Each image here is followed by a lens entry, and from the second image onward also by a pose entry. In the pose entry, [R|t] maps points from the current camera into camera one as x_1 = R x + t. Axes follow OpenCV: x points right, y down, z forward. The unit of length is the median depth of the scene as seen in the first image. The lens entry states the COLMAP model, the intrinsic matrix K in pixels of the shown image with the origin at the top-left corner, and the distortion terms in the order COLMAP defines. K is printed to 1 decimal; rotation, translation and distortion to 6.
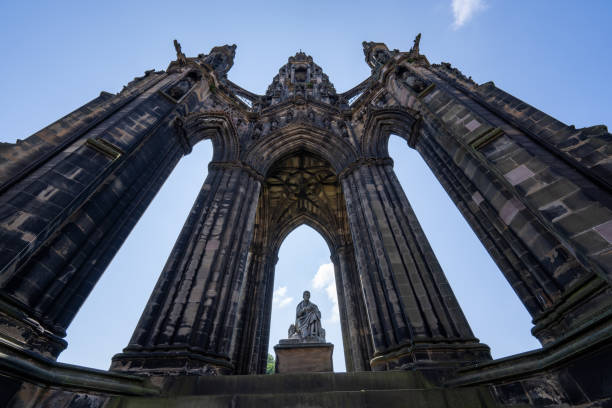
lens RADIAL K [[247.9, 0, 306.5], [0, 247.9, 201.0], [0, 0, 1]] dist [-0.010599, -0.000410]
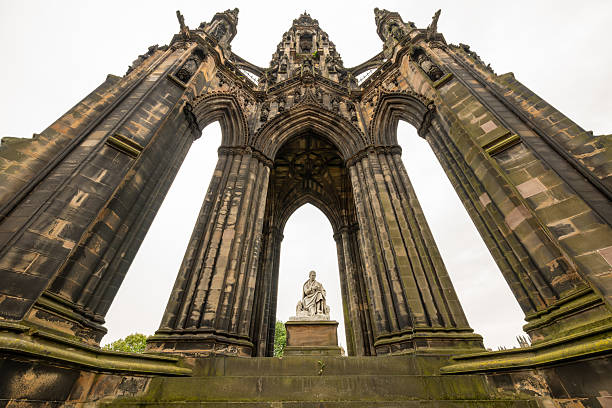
lens RADIAL K [[244.0, 0, 305.2], [0, 244.0, 201.2], [0, 0, 1]] dist [-0.001824, 0.000056]
pose [[0.999774, 0.021048, 0.002977, -0.041344], [-0.021256, 0.991312, 0.129805, -0.073985], [-0.000219, -0.129839, 0.991535, -0.012136]]
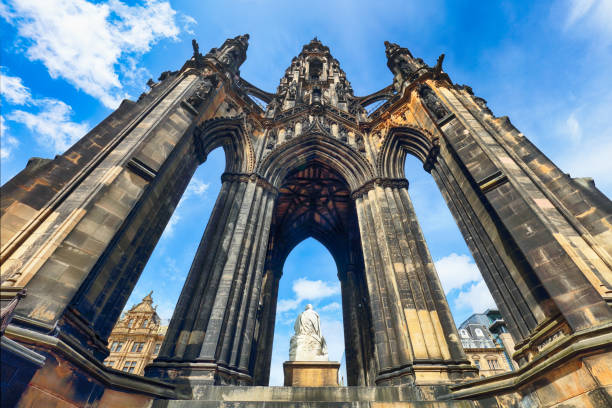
lens RADIAL K [[281.6, 0, 317.0], [0, 281.6, 205.9], [0, 0, 1]] dist [0.002616, -0.033703]
pose [[0.997775, 0.059950, 0.029171, -0.046917], [-0.060594, 0.997926, 0.021727, -0.071009], [-0.027808, -0.023446, 0.999338, -0.127418]]
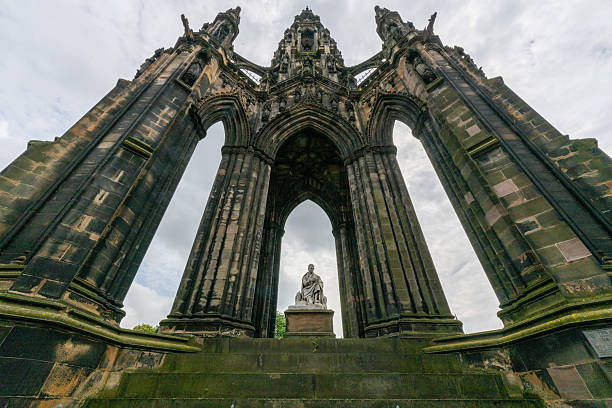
lens RADIAL K [[244.0, 0, 305.1], [0, 244.0, 203.1], [0, 0, 1]] dist [-0.001462, -0.000045]
pose [[0.999678, 0.024700, -0.005798, -0.028119], [-0.023510, 0.987730, 0.154394, -0.086605], [0.009540, -0.154208, 0.987992, -0.065389]]
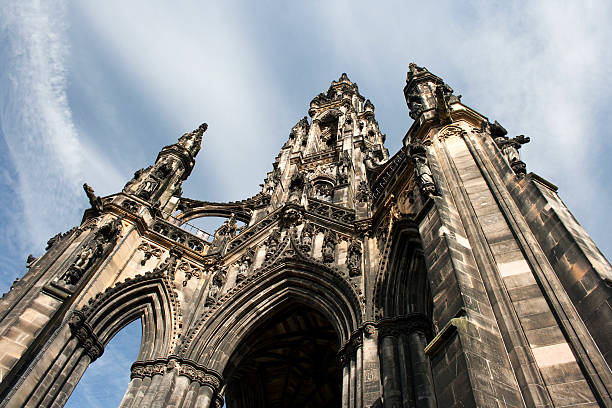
lens RADIAL K [[510.6, 0, 303.8], [0, 510.6, 216.6], [0, 0, 1]] dist [-0.098621, 0.006448]
pose [[0.949194, -0.198125, -0.244494, 0.416228], [0.140783, 0.962195, -0.233153, -0.161328], [0.281444, 0.186887, 0.941203, -0.152877]]
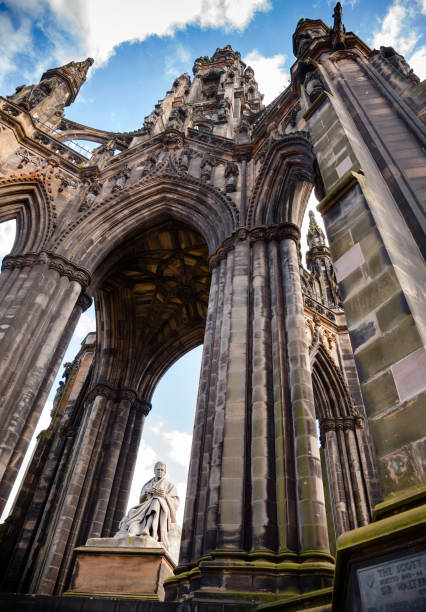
lens RADIAL K [[438.3, 0, 219.2], [0, 438.3, 293.1], [0, 0, 1]] dist [-0.126678, 0.068787]
pose [[0.984826, -0.061148, -0.162416, 0.331754], [0.060360, 0.998129, -0.009790, -0.021185], [0.162711, -0.000162, 0.986674, 0.008104]]
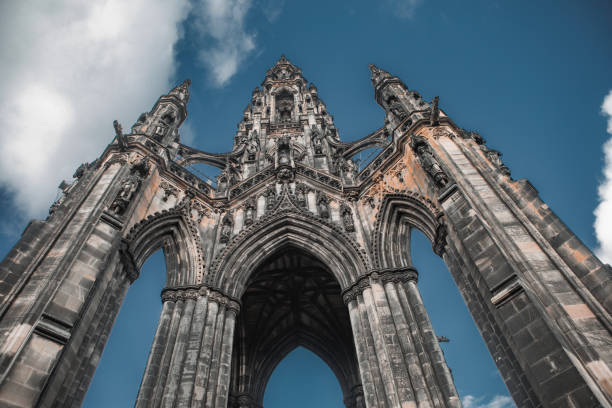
lens RADIAL K [[415.6, 0, 302.5], [0, 415.6, 205.4], [0, 0, 1]] dist [-0.082223, 0.007456]
pose [[0.998377, -0.056877, -0.002829, 0.032706], [0.056064, 0.990398, -0.126370, -0.225301], [0.009989, 0.126006, 0.991979, -0.219169]]
